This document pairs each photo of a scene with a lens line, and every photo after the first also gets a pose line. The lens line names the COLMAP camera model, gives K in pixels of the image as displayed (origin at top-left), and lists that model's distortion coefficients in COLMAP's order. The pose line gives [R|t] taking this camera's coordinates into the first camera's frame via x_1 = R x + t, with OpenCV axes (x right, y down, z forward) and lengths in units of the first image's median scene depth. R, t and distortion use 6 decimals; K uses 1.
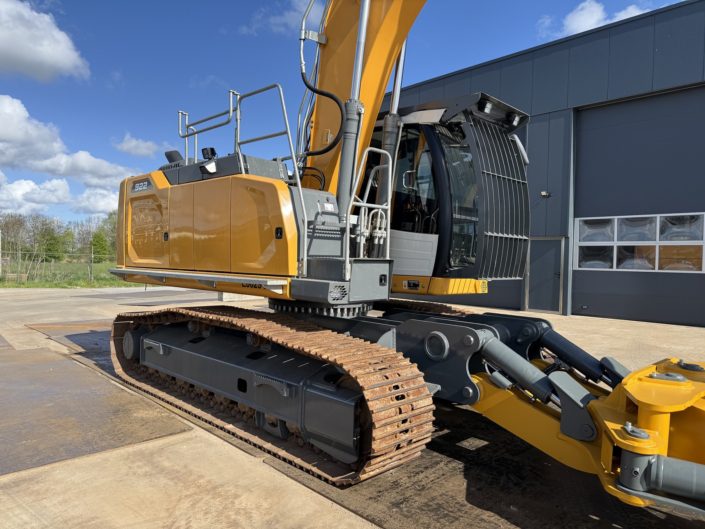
lens RADIAL K [[491.9, 0, 351.5], [0, 491.9, 263.8], [0, 0, 1]] dist [0.094238, -0.128408]
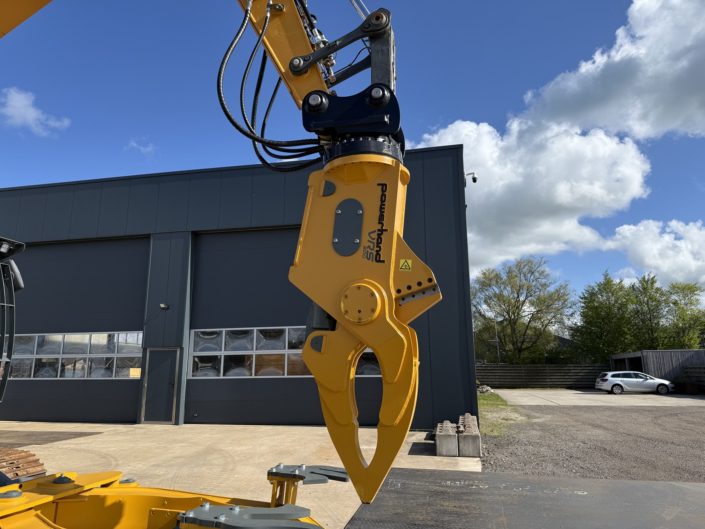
lens RADIAL K [[491.9, 0, 351.5], [0, 491.9, 263.8], [0, 0, 1]] dist [0.094238, -0.128408]
pose [[0.830058, 0.085487, 0.551086, 0.384961], [0.029866, 0.979949, -0.196998, -0.025992], [-0.556876, 0.179979, 0.810861, -0.275028]]
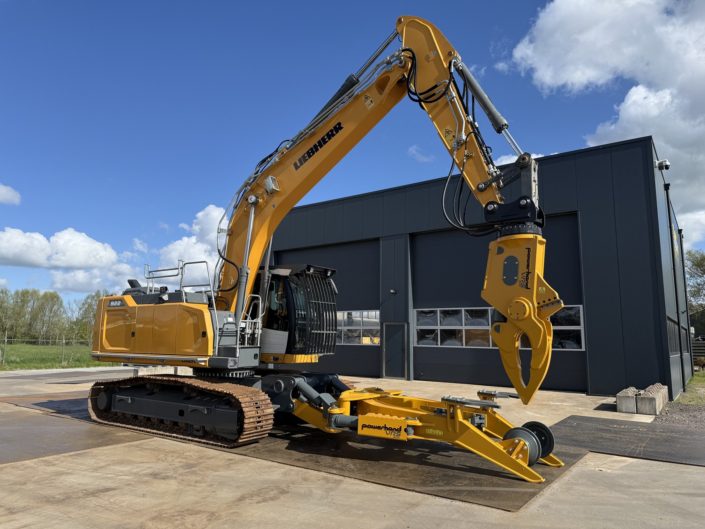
lens RADIAL K [[490.6, 0, 352.5], [0, 490.6, 264.5], [0, 0, 1]] dist [0.111594, -0.159955]
pose [[0.983111, 0.015238, 0.182377, 0.067874], [0.012594, 0.988532, -0.150486, -0.027236], [-0.182579, 0.150241, 0.971644, -0.992625]]
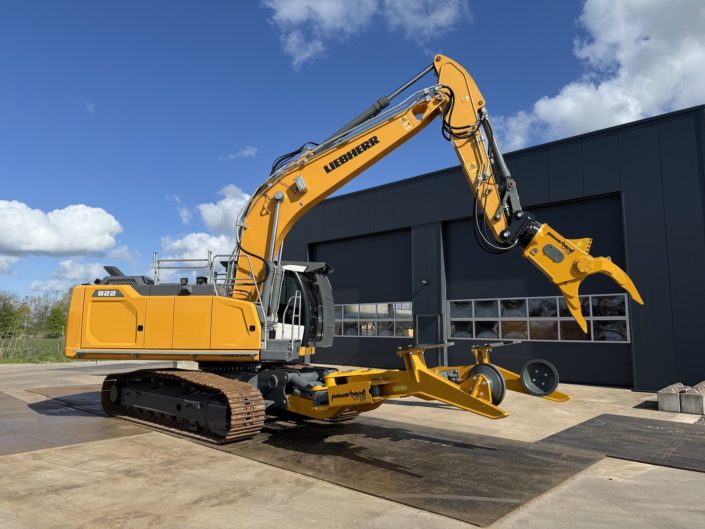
lens RADIAL K [[491.9, 0, 351.5], [0, 491.9, 263.8], [0, 0, 1]] dist [0.094238, -0.128408]
pose [[0.997531, -0.007821, 0.069794, 0.285616], [0.017363, 0.990394, -0.137182, -0.030819], [-0.068050, 0.138055, 0.988084, -0.934520]]
